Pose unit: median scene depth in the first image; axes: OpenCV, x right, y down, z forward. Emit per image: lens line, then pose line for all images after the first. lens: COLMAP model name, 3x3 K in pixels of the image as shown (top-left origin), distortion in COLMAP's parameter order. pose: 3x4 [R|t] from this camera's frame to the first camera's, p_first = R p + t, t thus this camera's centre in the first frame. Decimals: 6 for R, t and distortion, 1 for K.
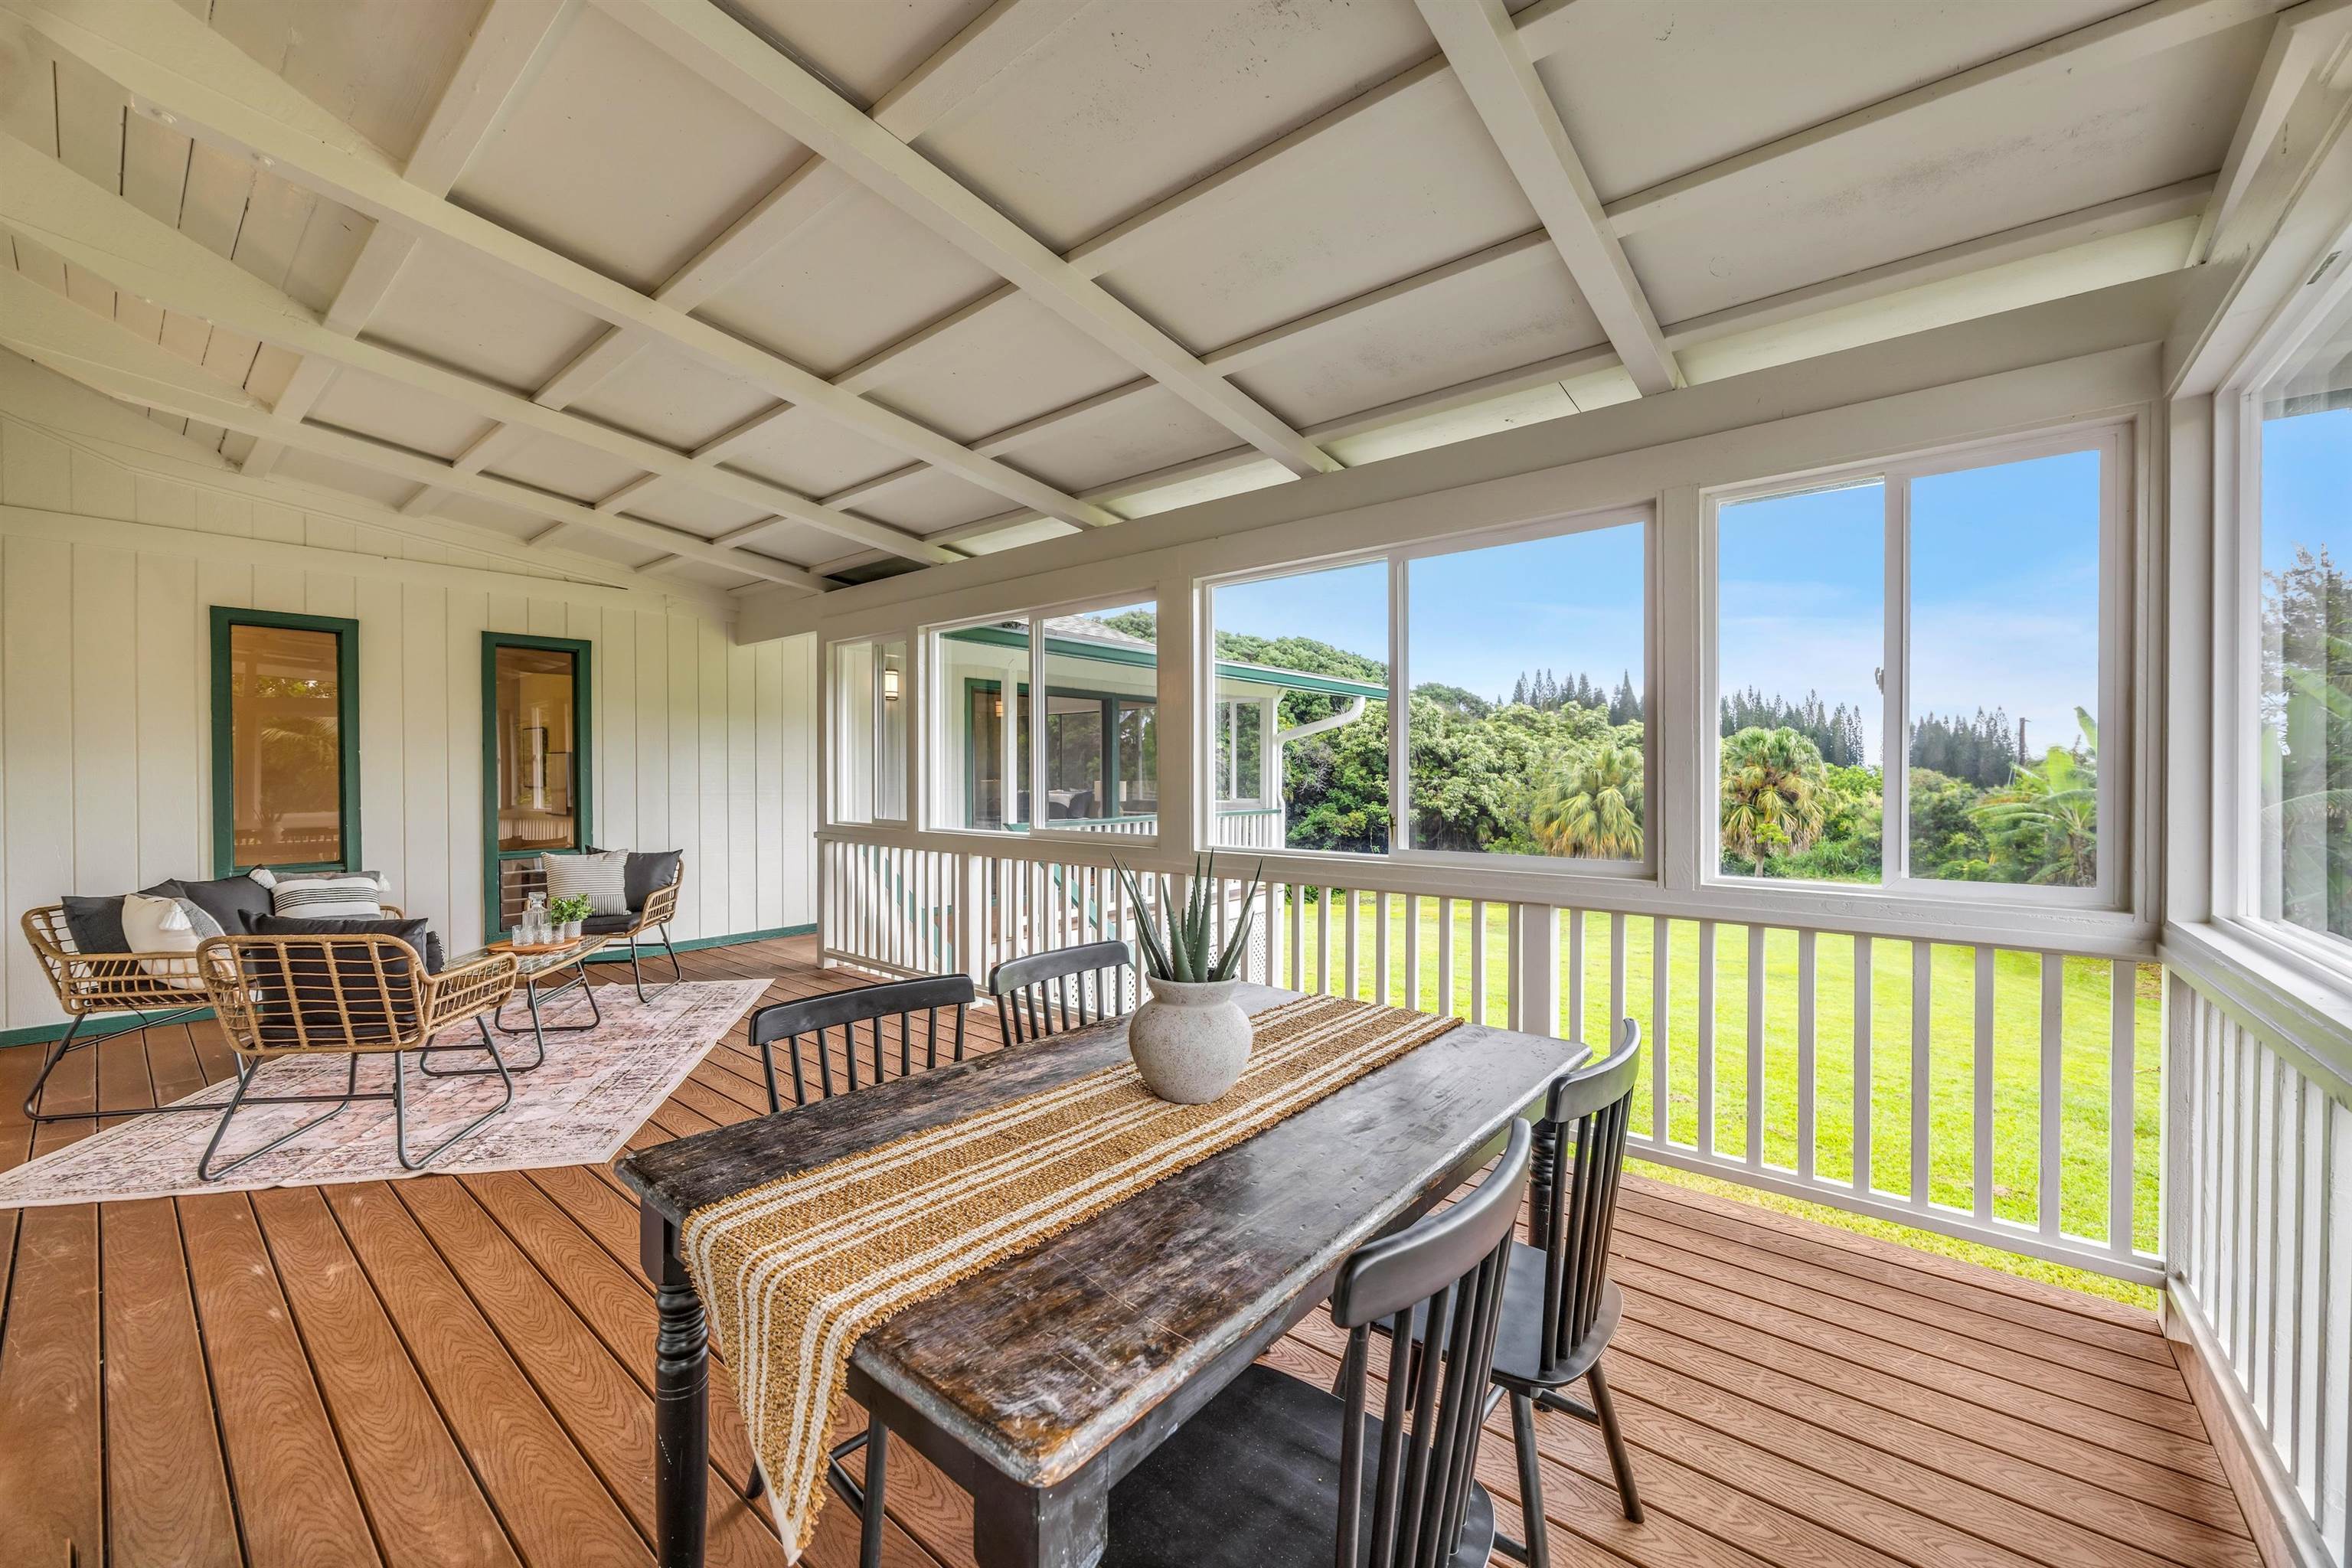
lens RADIAL K [[907.7, 0, 1166.1], [0, 907.7, 785.4], [0, 0, 1]] dist [-0.003857, -0.000337]
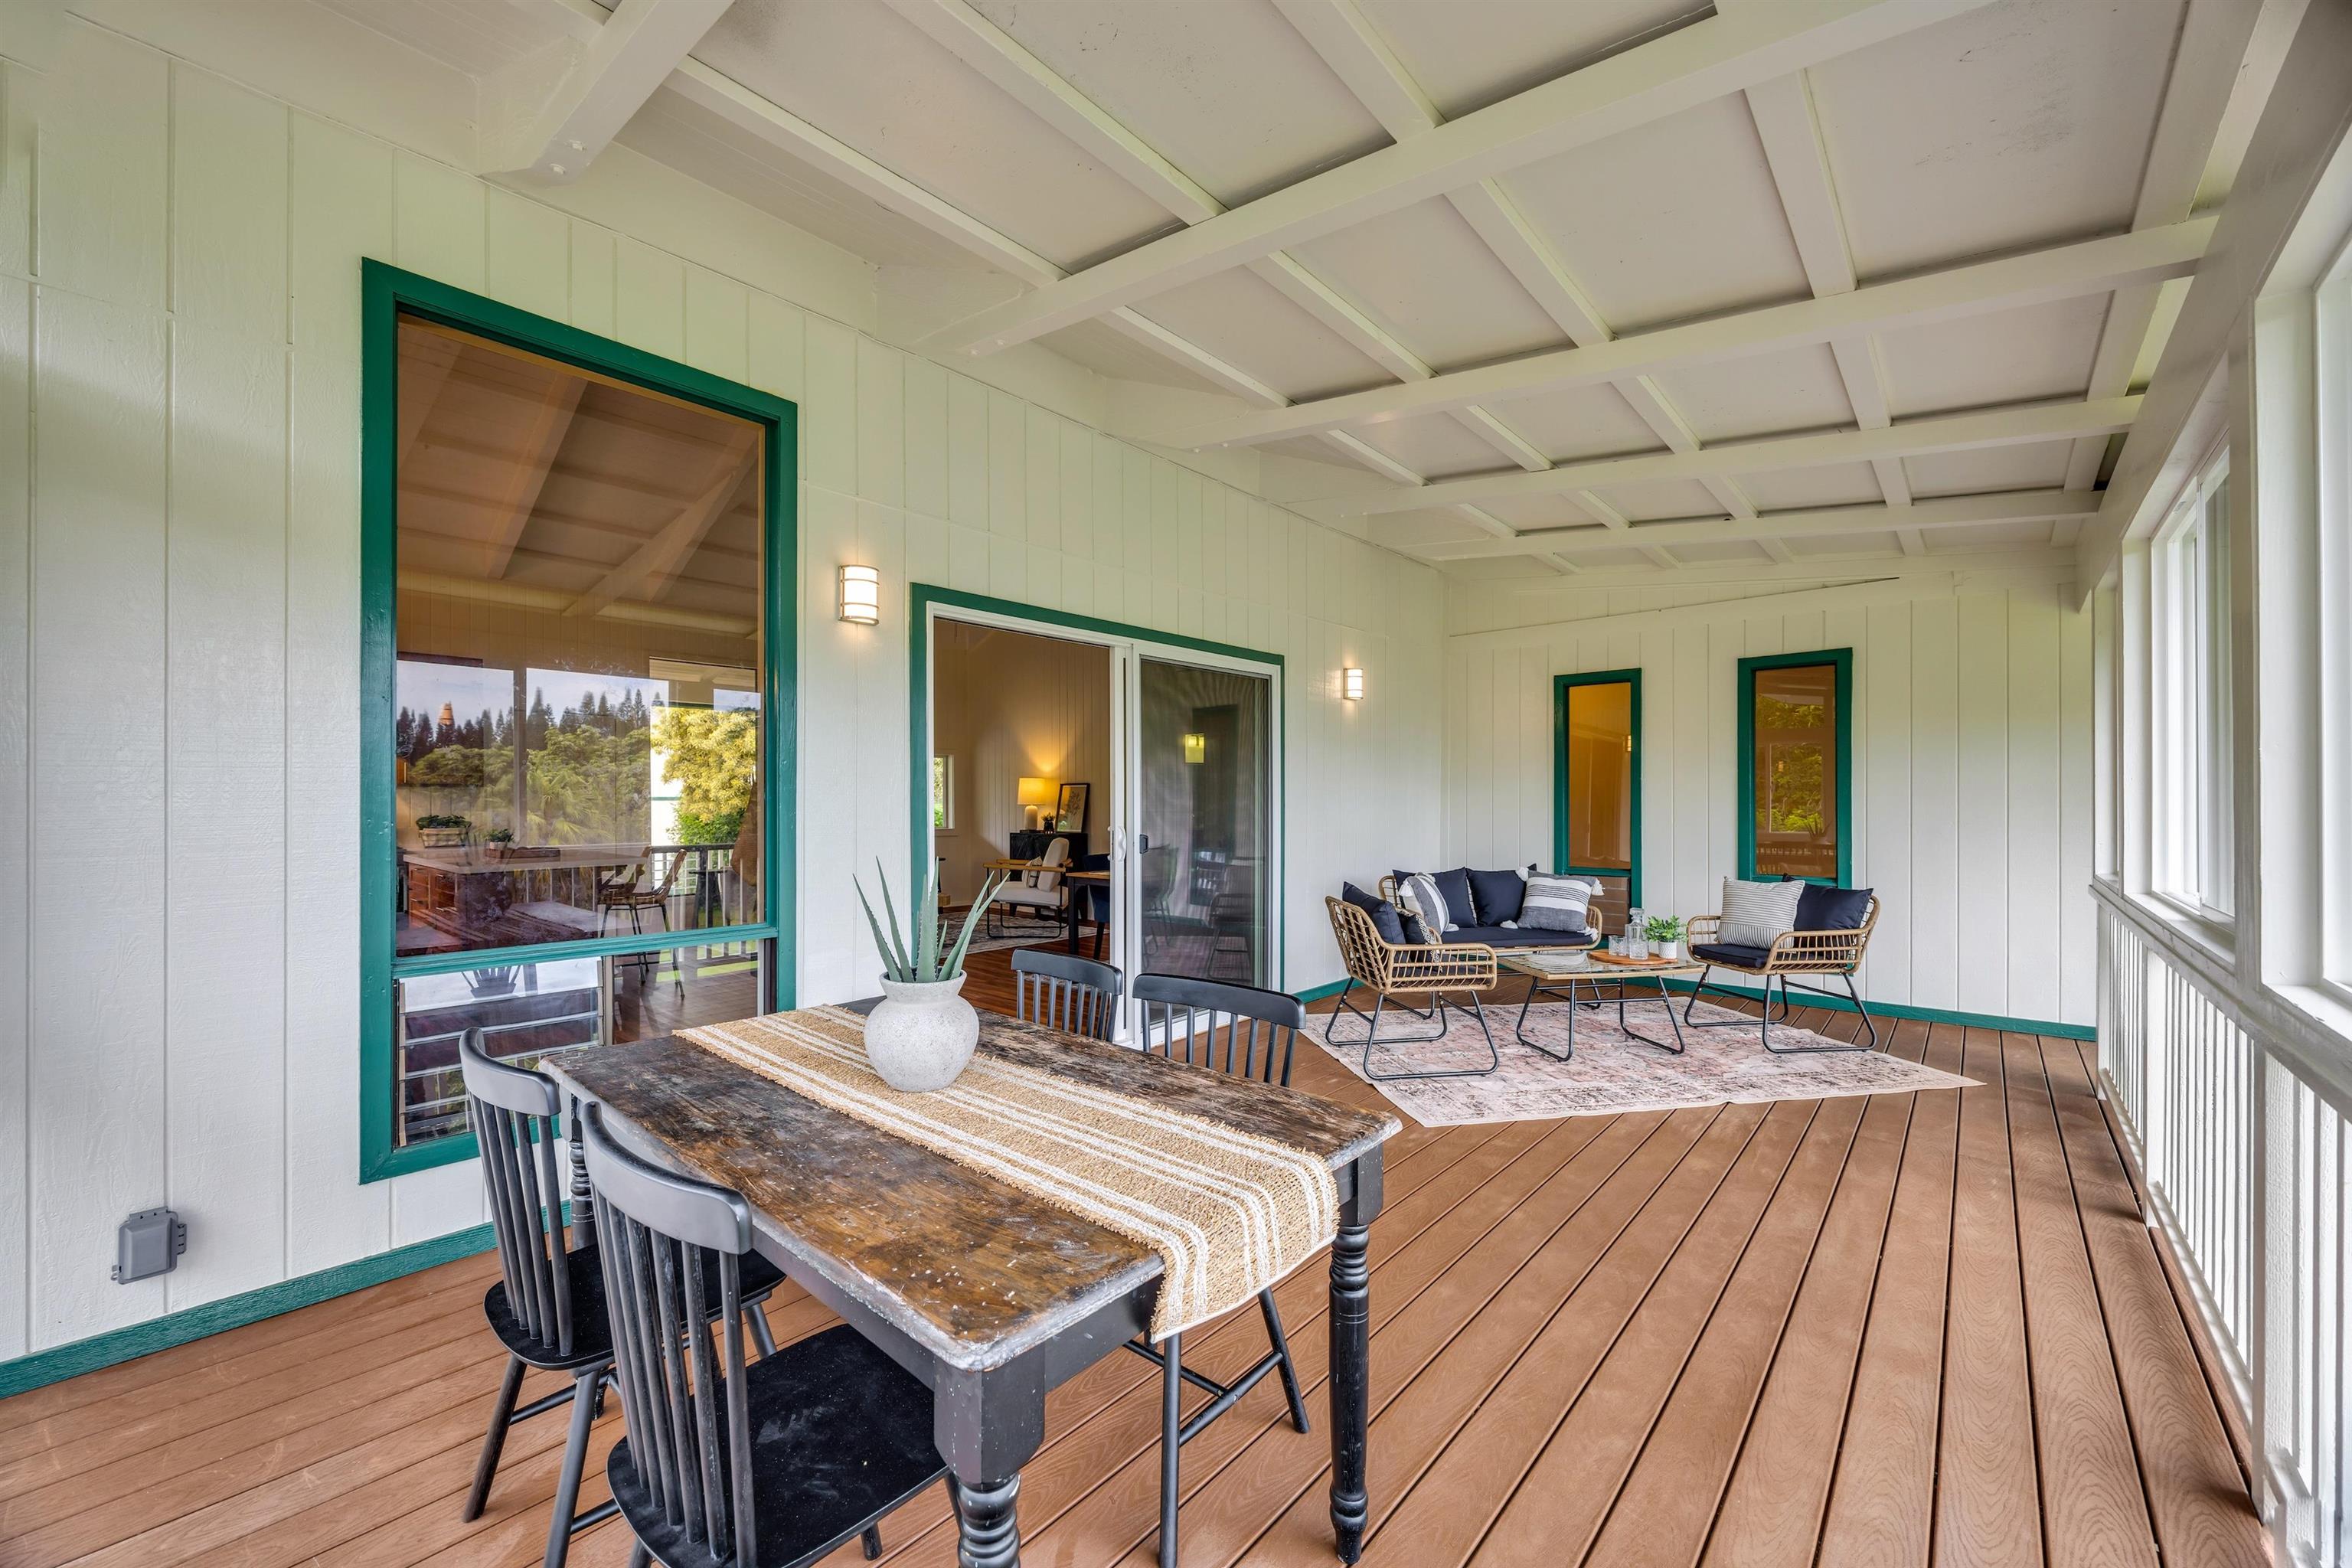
lens RADIAL K [[920.2, 0, 1148.2], [0, 920.2, 803.1], [0, 0, 1]] dist [-0.000733, -0.000027]
pose [[-0.039461, 0.003426, -0.999215, 0.458962], [-0.012762, 0.999911, 0.003933, -0.002043], [0.999140, 0.012908, -0.039413, 0.537396]]
